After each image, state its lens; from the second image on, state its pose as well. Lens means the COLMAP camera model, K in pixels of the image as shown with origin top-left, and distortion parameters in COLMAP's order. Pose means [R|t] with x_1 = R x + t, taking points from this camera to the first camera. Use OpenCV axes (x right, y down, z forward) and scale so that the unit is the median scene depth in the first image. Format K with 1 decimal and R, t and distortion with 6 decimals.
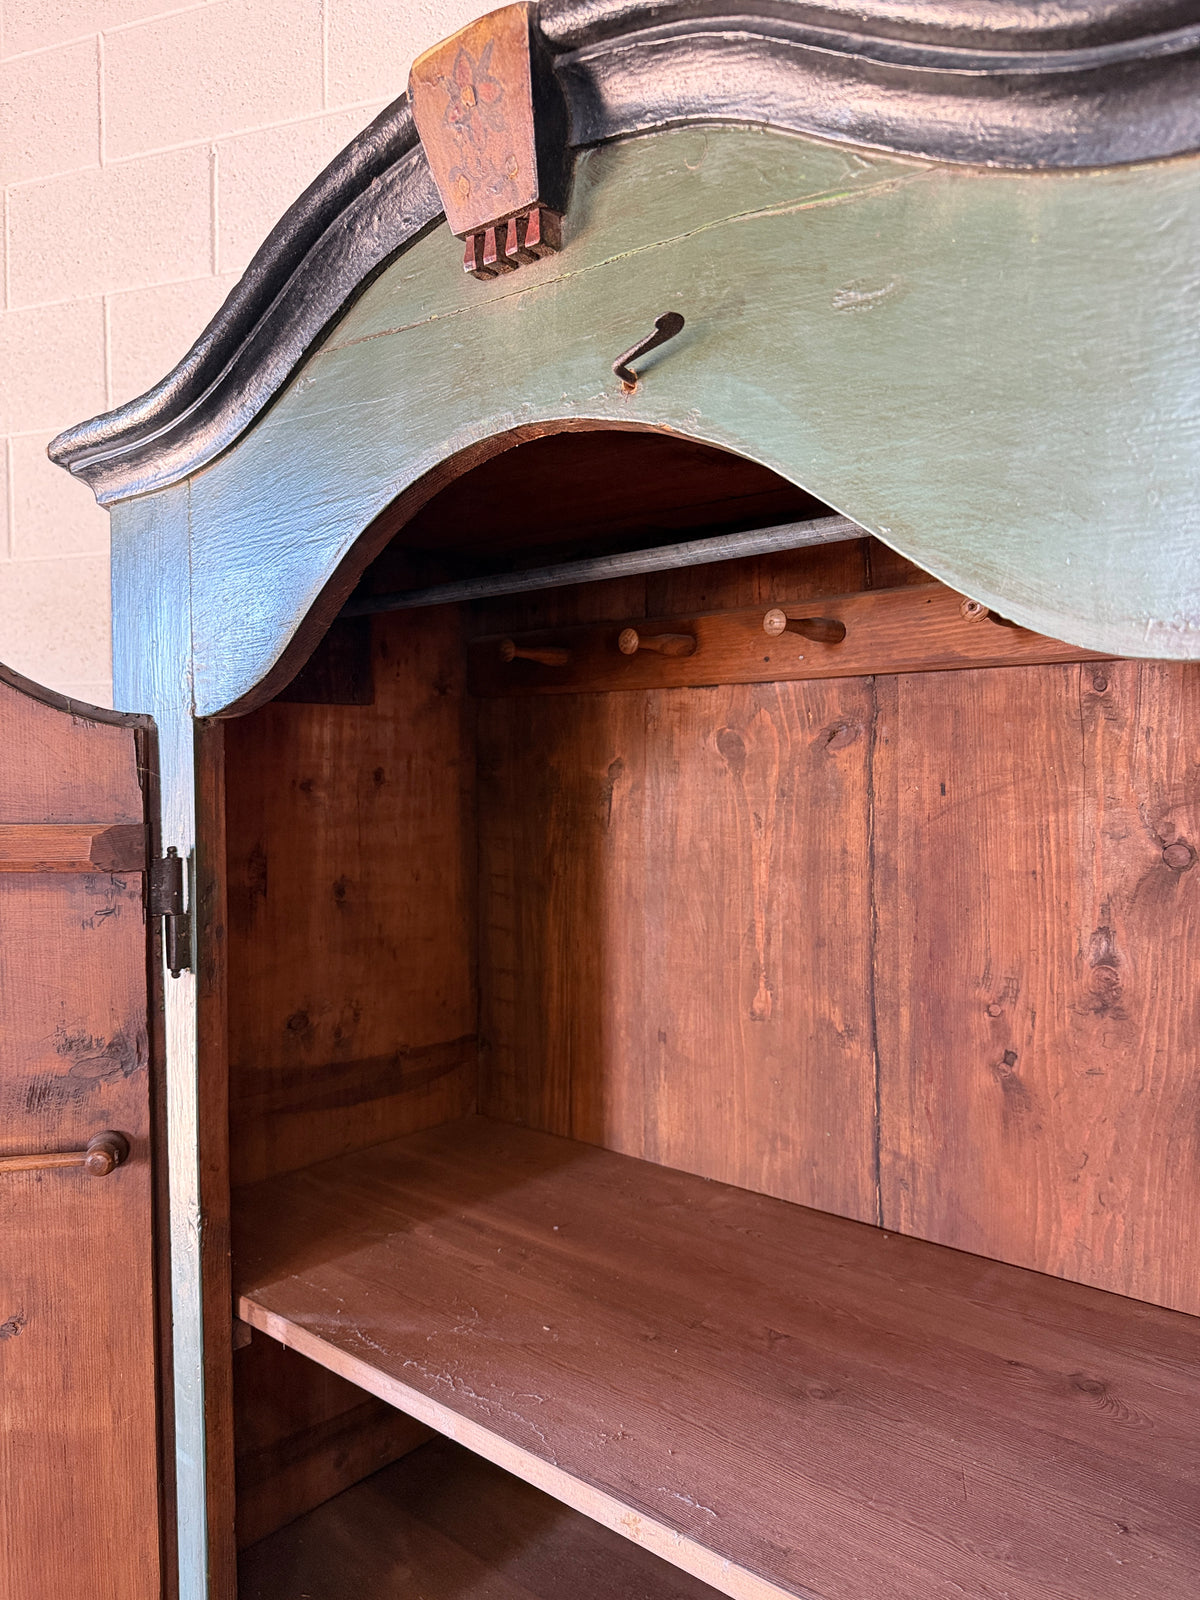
lens RADIAL K [[1154.6, 0, 555.6], [0, 1154.6, 795.5], [0, 0, 1]] dist [0.106781, -0.147949]
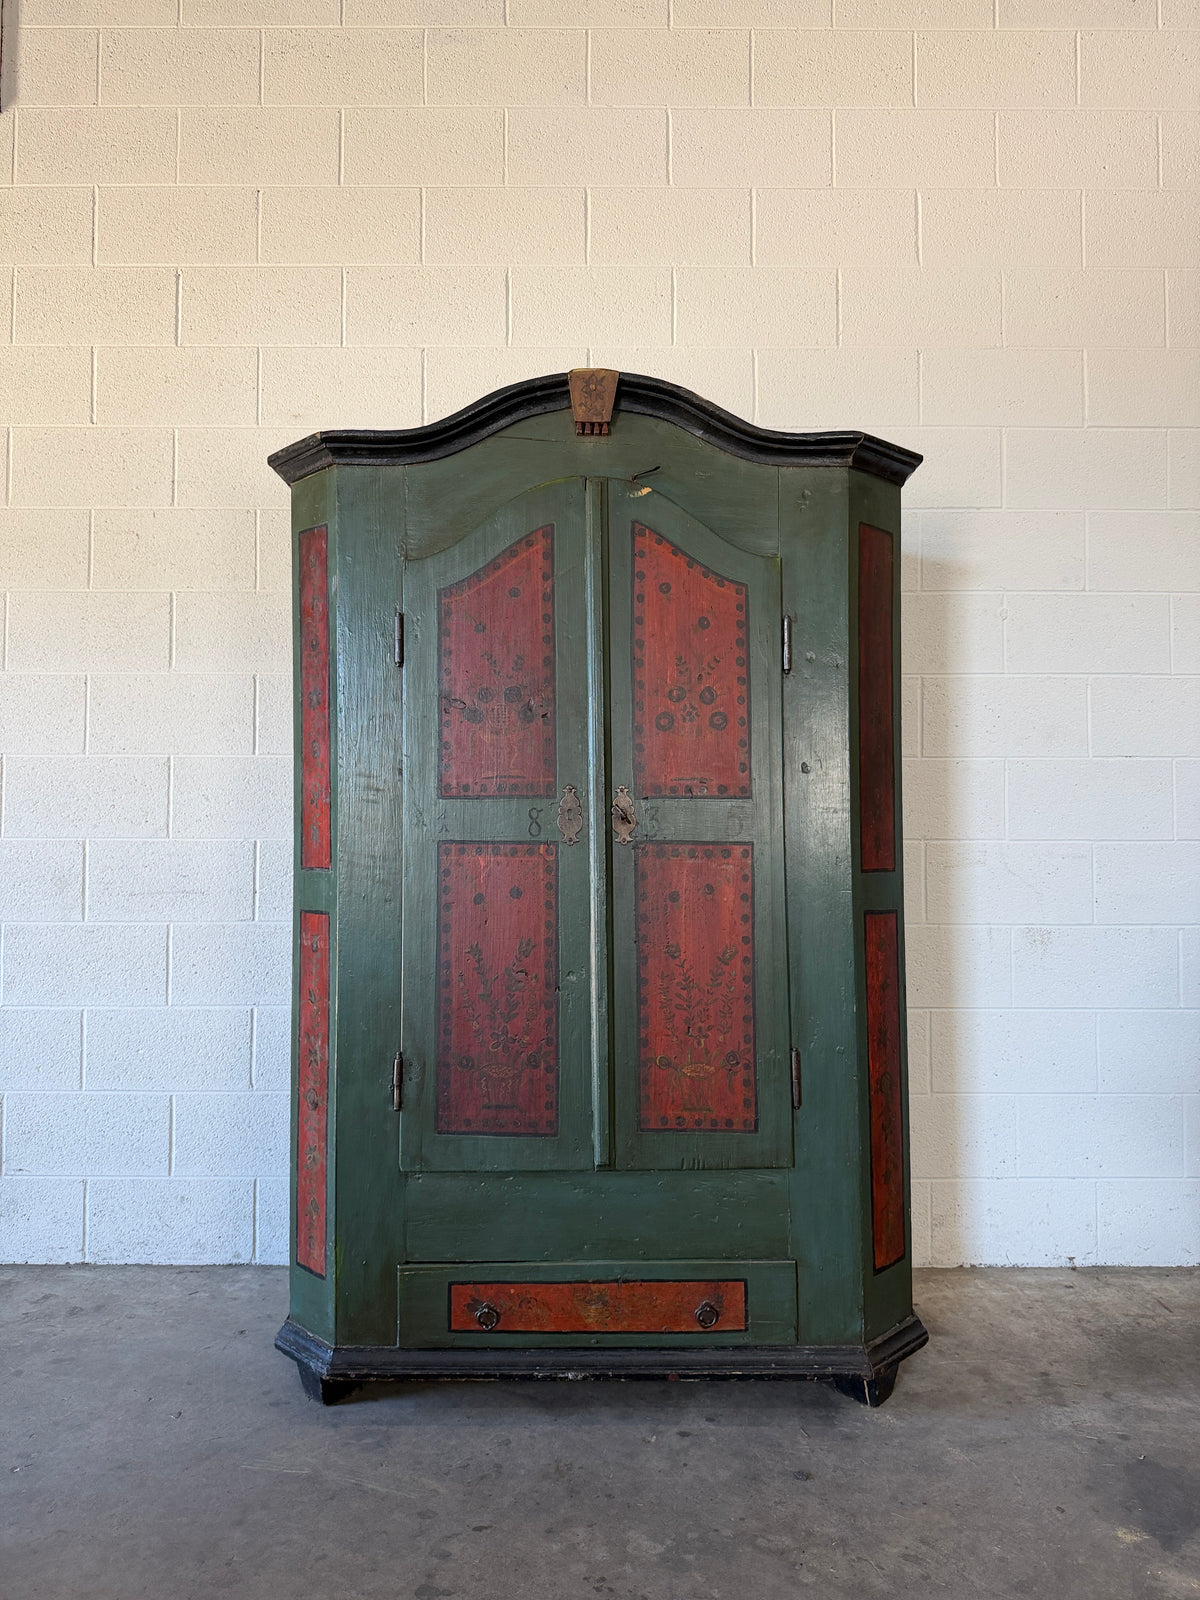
lens RADIAL K [[1102.1, 0, 597.1], [0, 1102.1, 799.7], [0, 0, 1]] dist [0.156805, -0.291514]
pose [[0.733713, 0.023834, 0.679041, -1.350644], [0.013555, 0.998672, -0.049699, 0.468108], [-0.679324, 0.045669, 0.732416, -0.814856]]
